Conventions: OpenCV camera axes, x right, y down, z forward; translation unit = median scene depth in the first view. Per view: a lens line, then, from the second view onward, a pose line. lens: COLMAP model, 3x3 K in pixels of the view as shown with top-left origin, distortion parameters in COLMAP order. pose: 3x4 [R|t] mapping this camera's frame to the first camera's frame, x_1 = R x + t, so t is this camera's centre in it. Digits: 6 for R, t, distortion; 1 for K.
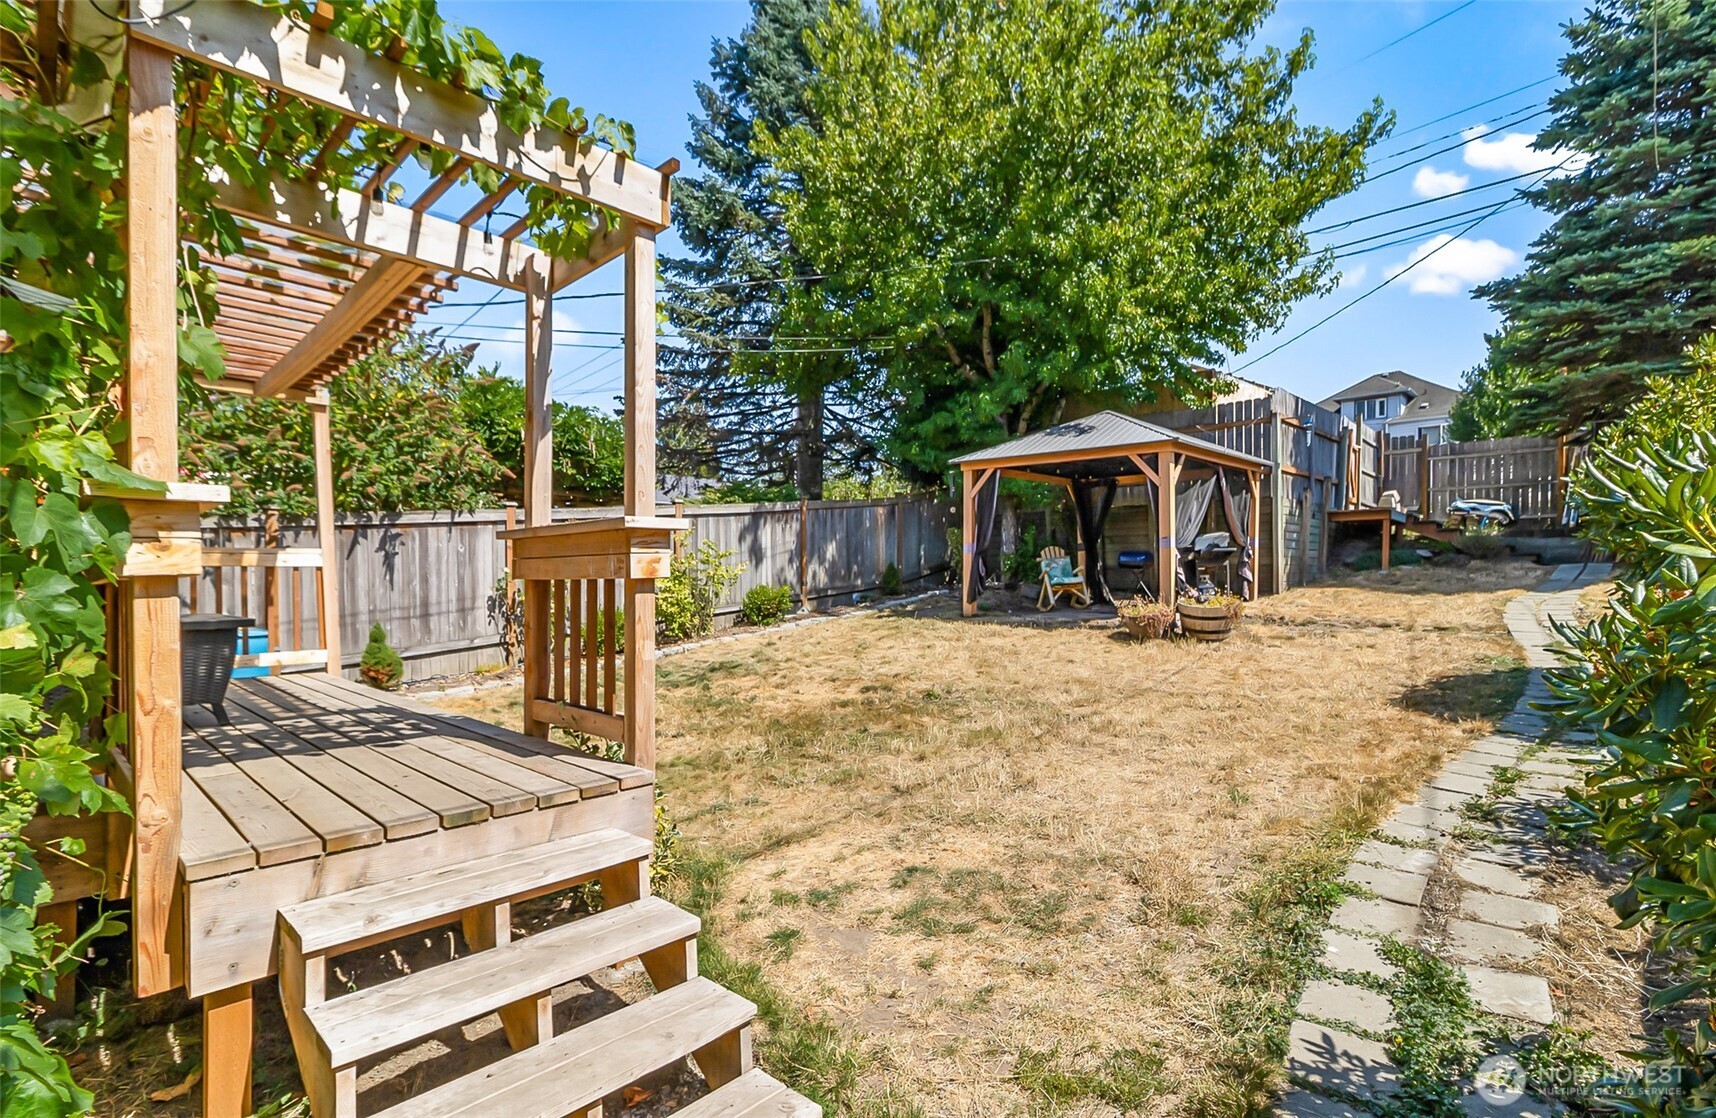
lens RADIAL K [[849.6, 0, 860.3], [0, 849.6, 572.8], [0, 0, 1]] dist [0.006006, 0.000687]
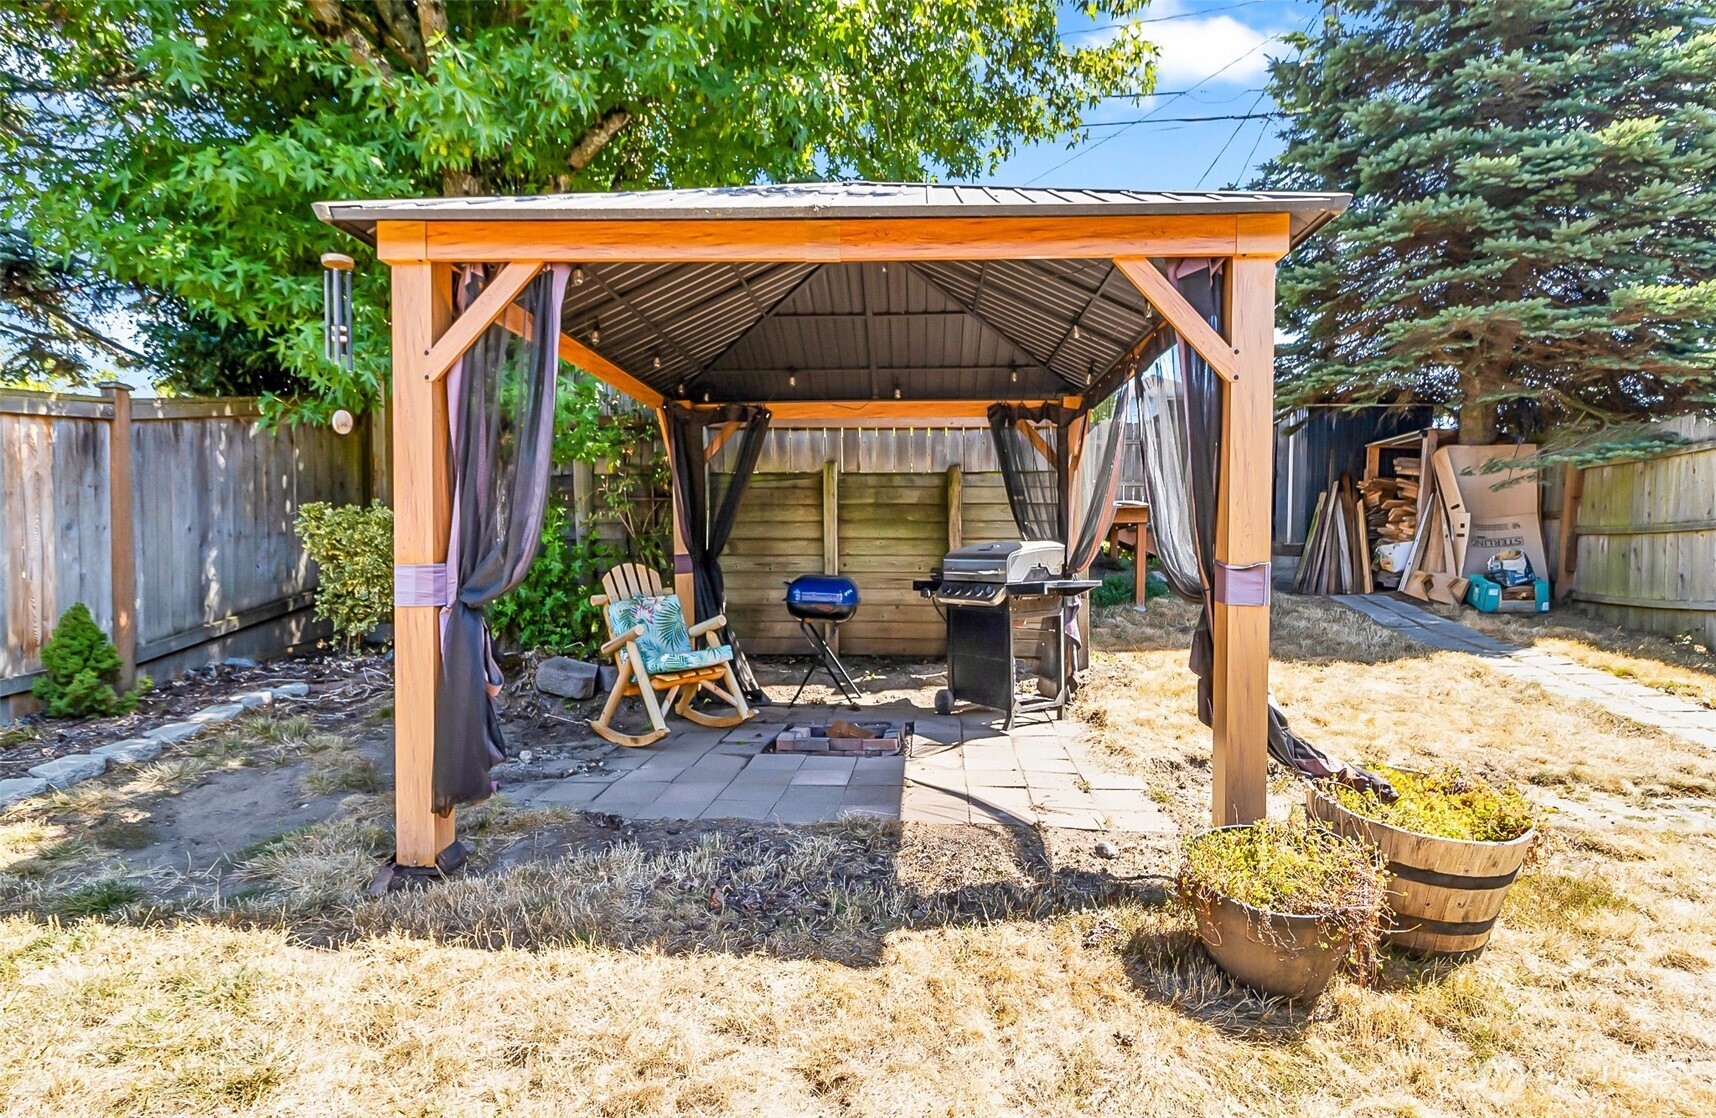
lens RADIAL K [[849.6, 0, 860.3], [0, 849.6, 572.8], [0, 0, 1]] dist [0.006006, 0.000687]
pose [[0.769987, -0.003694, 0.638049, 0.064823], [-0.002019, 0.999964, 0.008226, -0.032394], [-0.638056, -0.007622, 0.769952, 0.682739]]
